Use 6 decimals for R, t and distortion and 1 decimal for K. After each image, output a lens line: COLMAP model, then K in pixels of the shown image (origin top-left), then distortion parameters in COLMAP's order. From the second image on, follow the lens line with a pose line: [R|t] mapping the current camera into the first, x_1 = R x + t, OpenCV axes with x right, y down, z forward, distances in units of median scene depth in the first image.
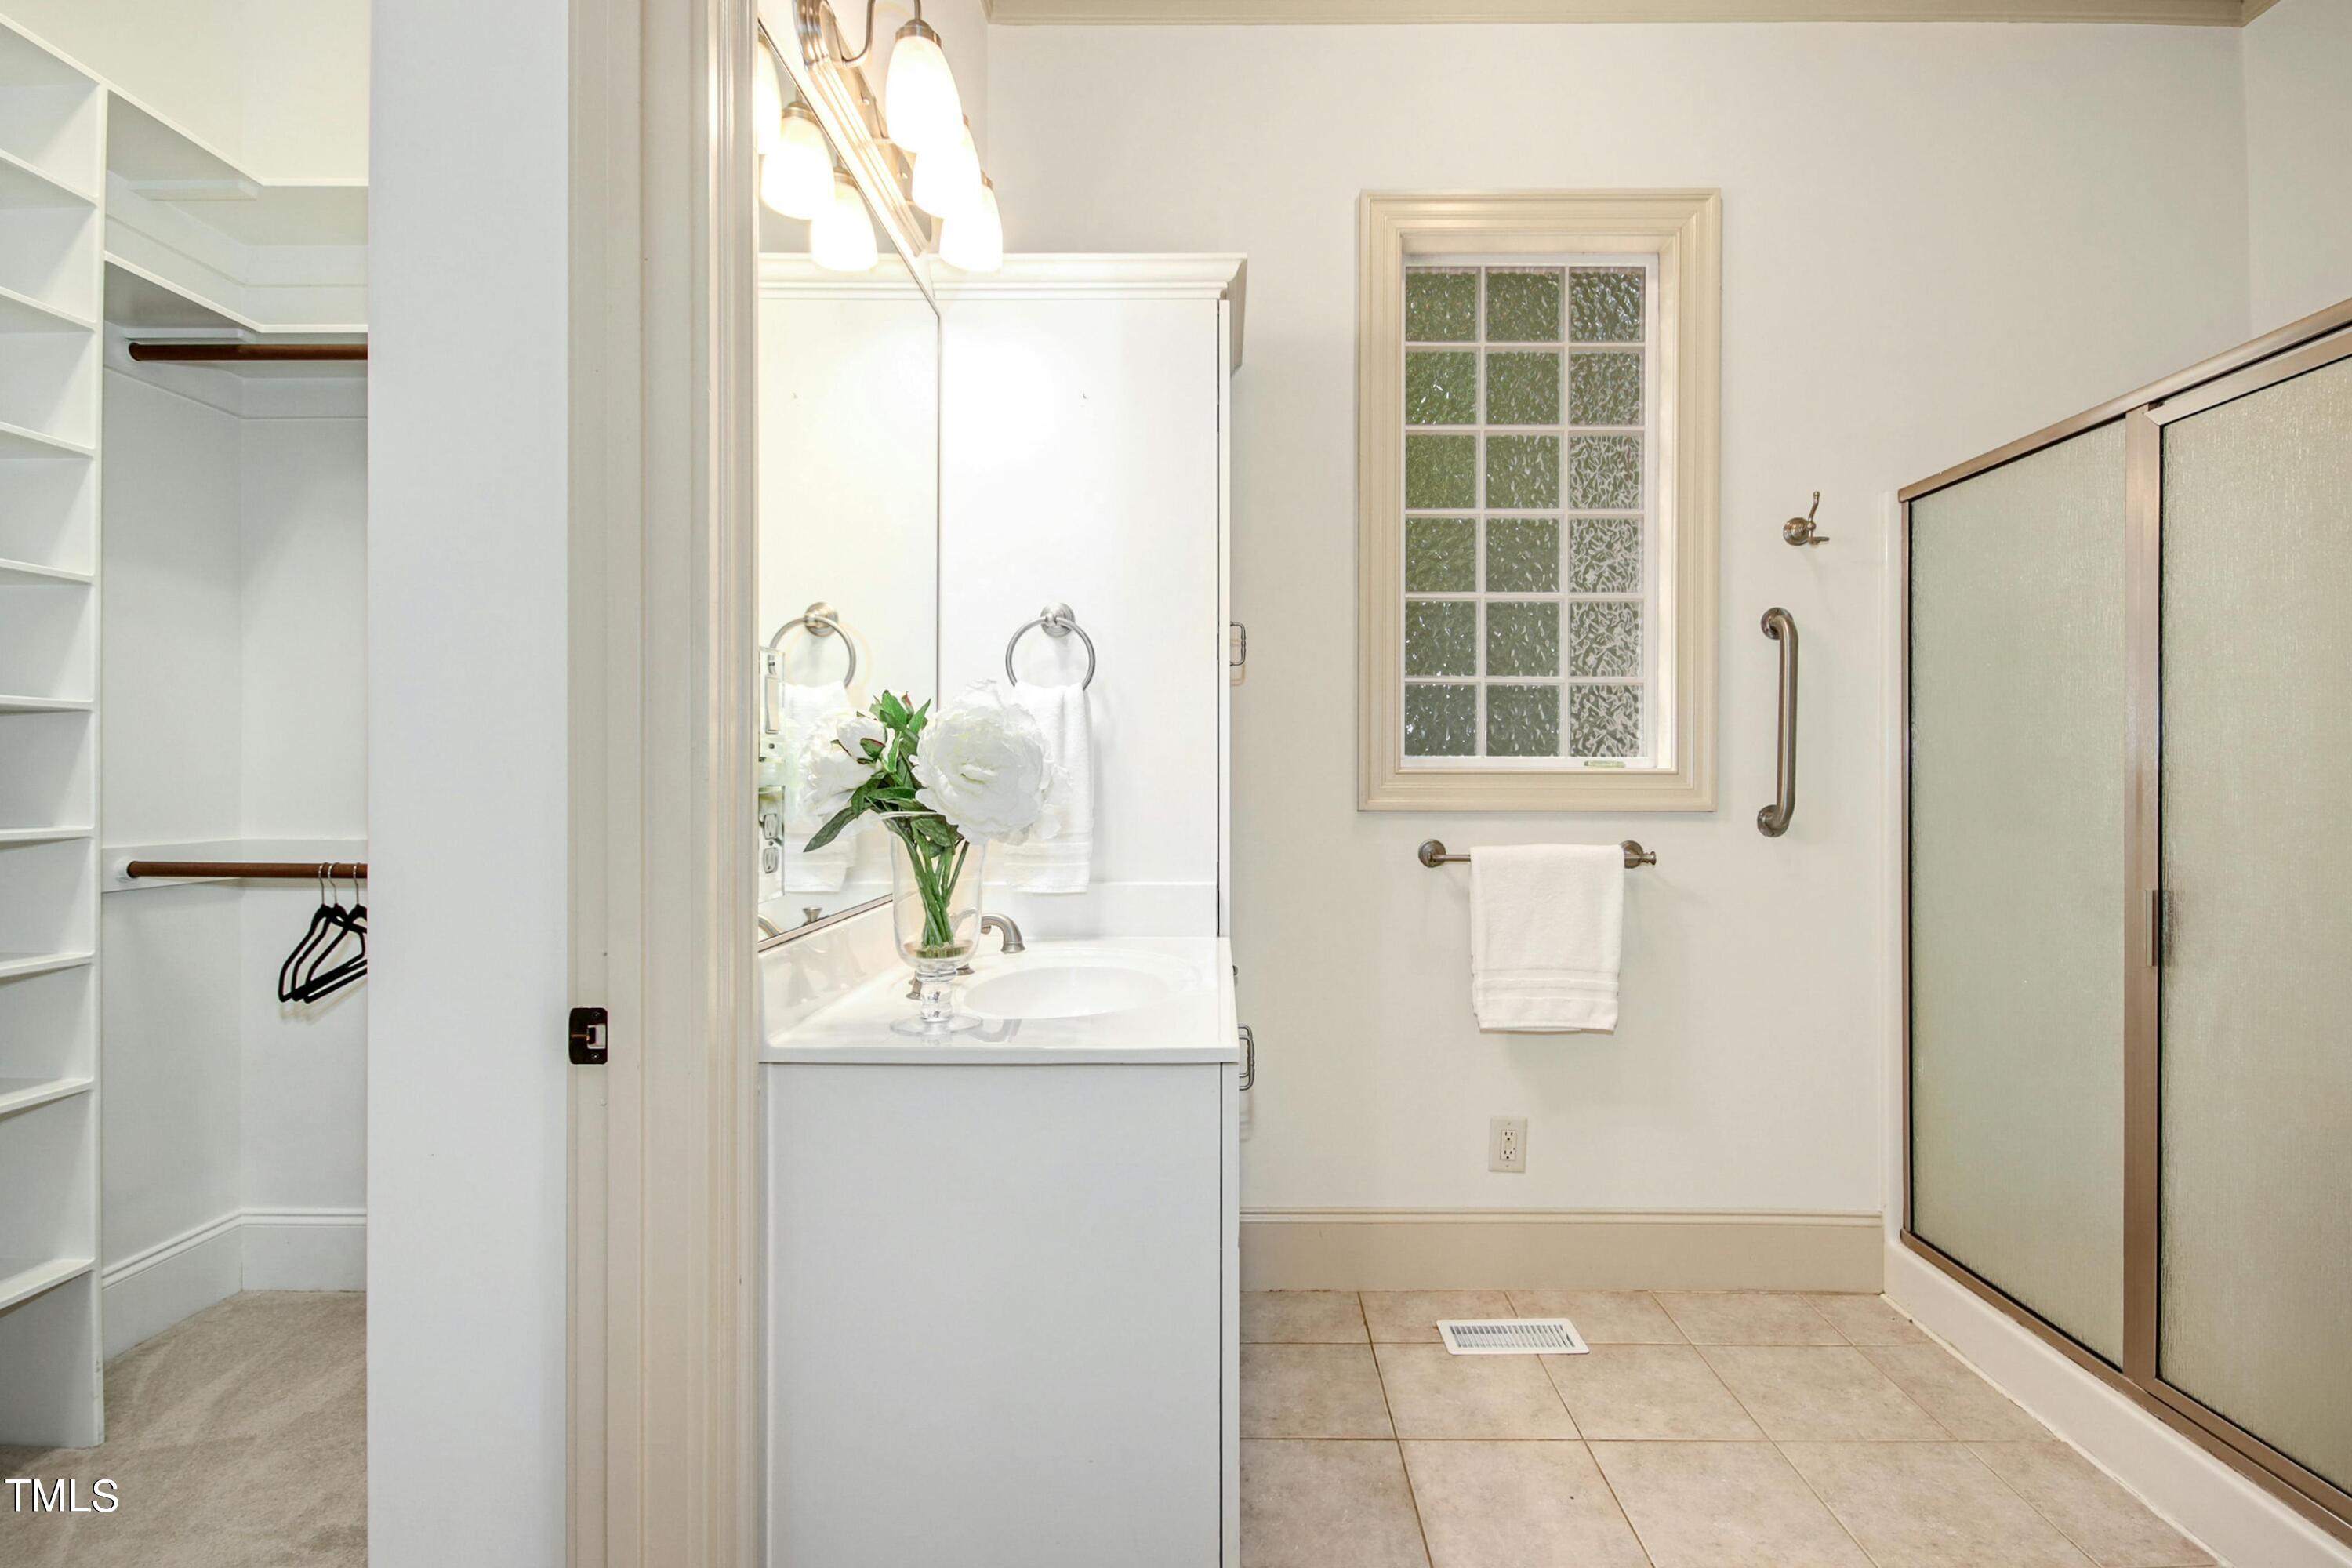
lens RADIAL K [[1136.1, 0, 1189.3], [0, 1136.1, 786.3], [0, 0, 1]] dist [0.016370, -0.000063]
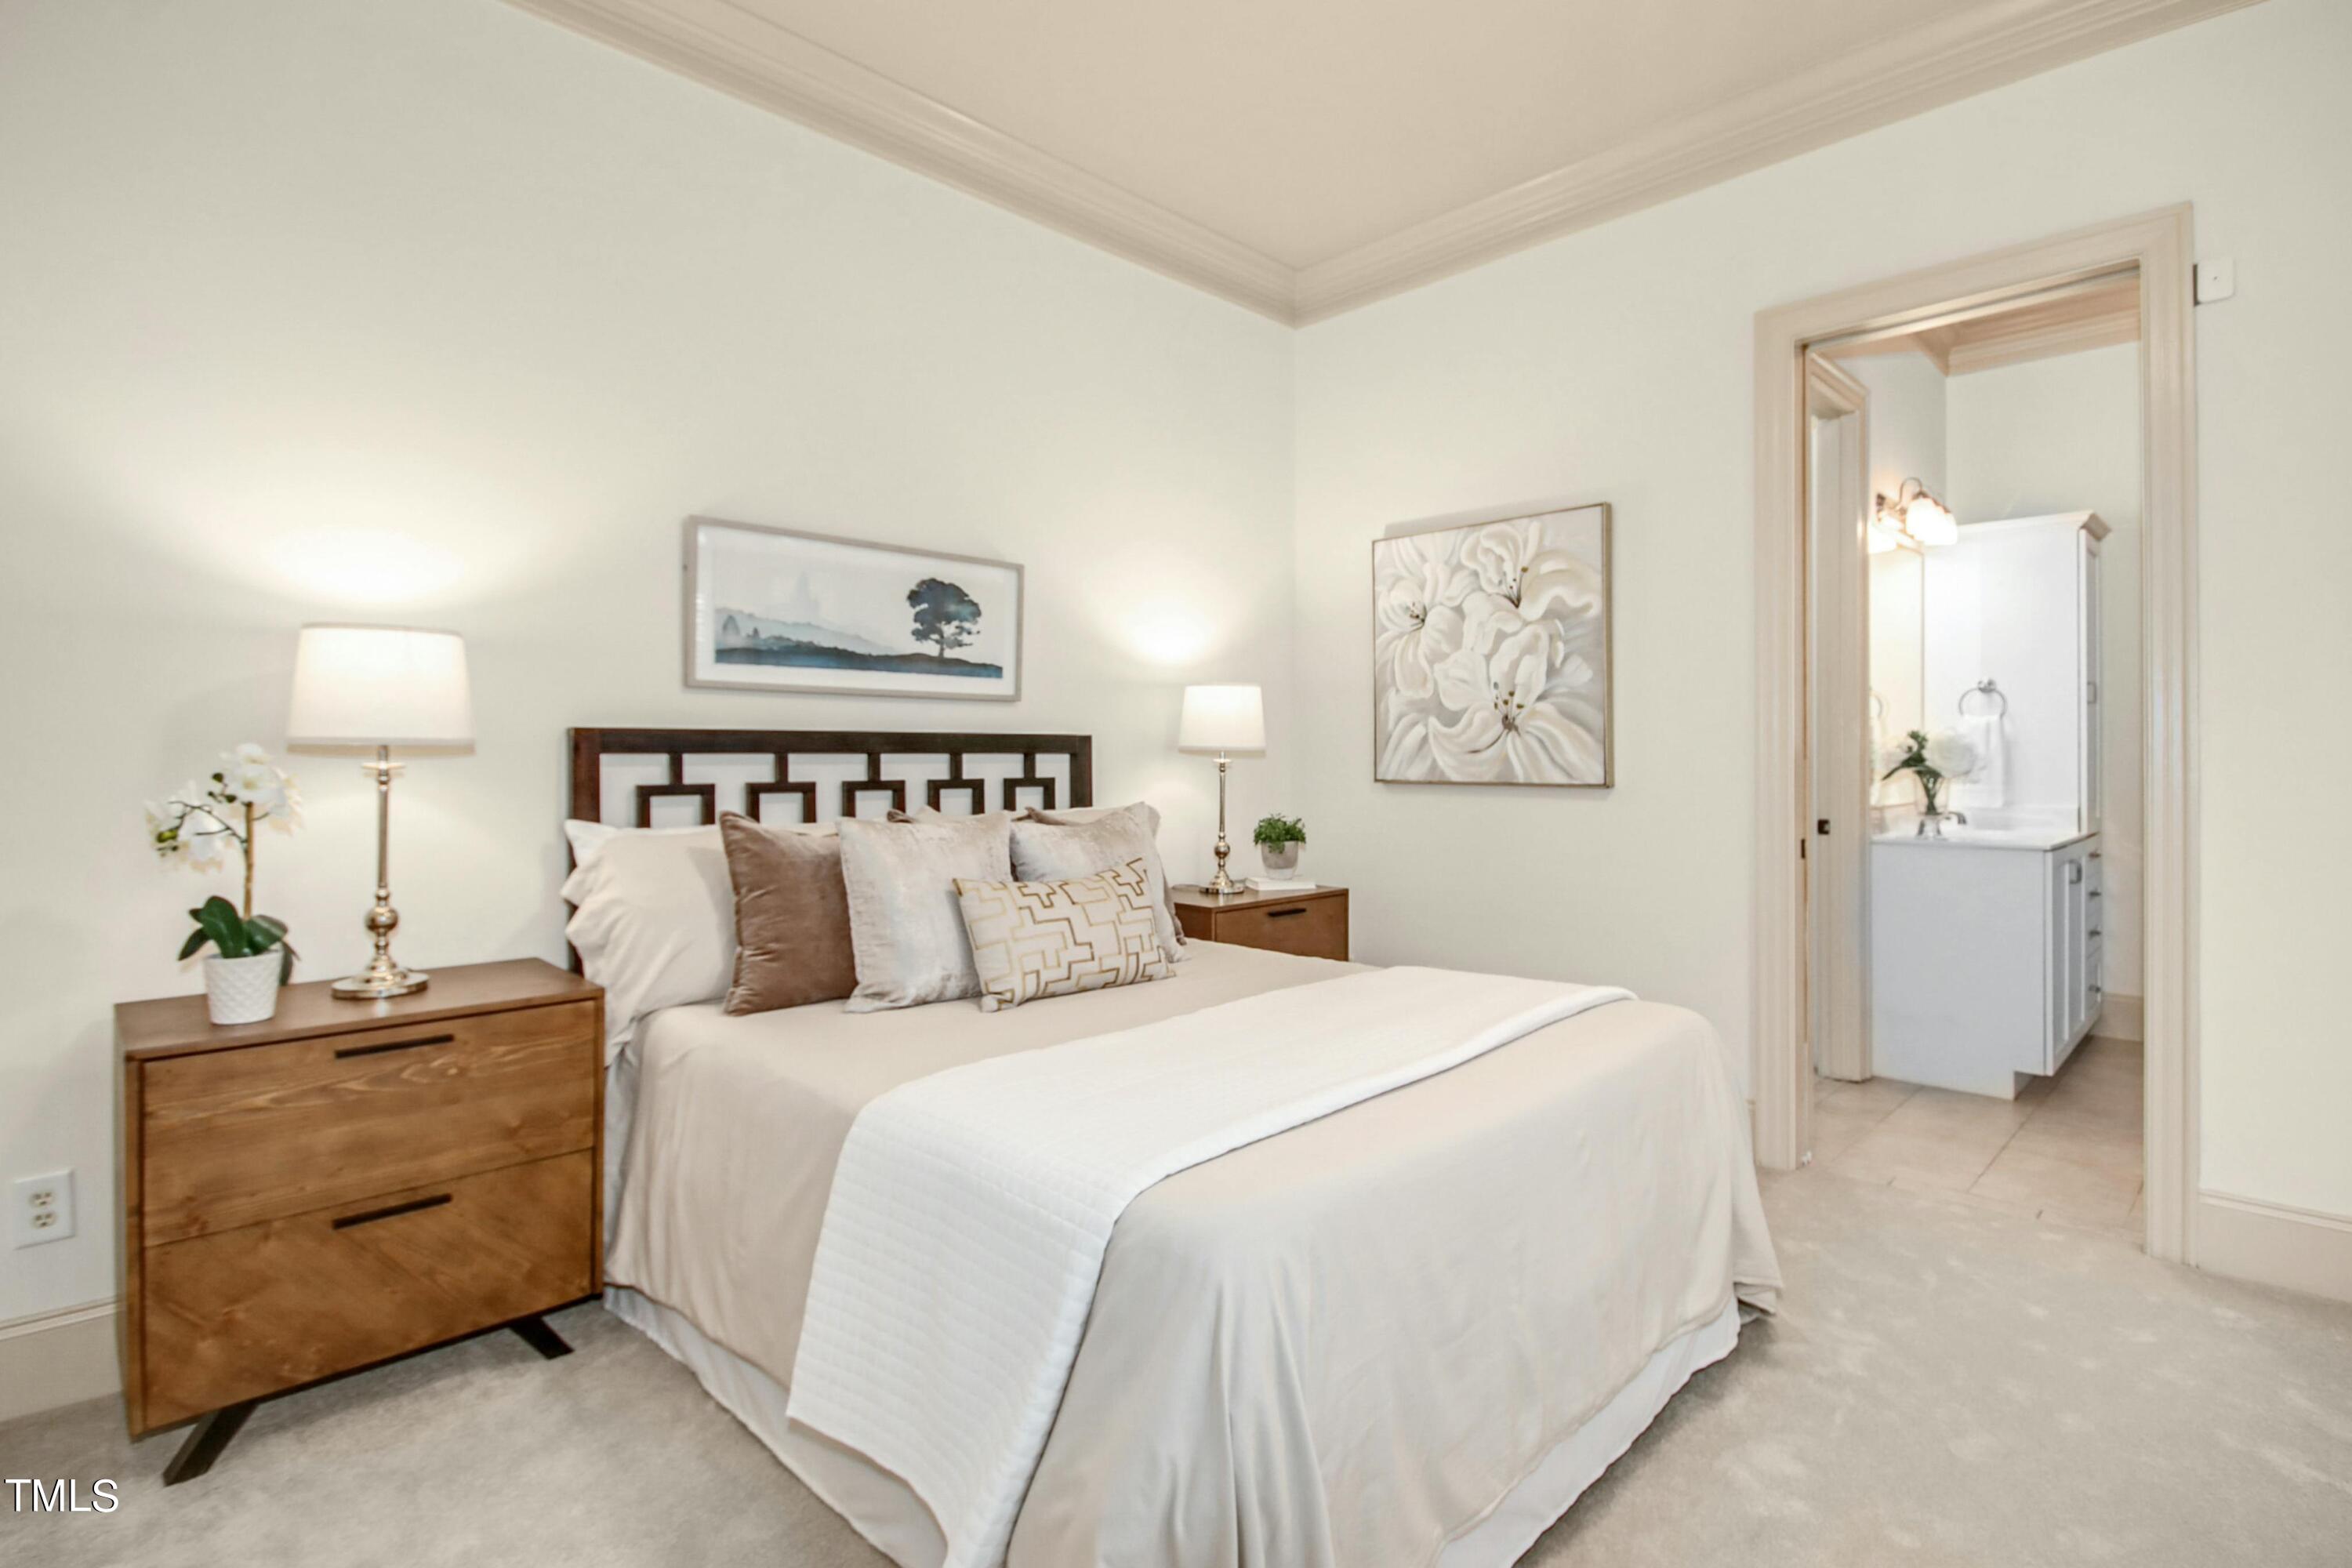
lens RADIAL K [[1136.1, 0, 1187.6], [0, 1136.1, 782.5], [0, 0, 1]] dist [0.016370, -0.000063]
pose [[0.729494, 0.001536, -0.683986, 0.430258], [0.000215, 0.999997, 0.002475, 0.053603], [0.683988, -0.001953, 0.729491, -2.648070]]
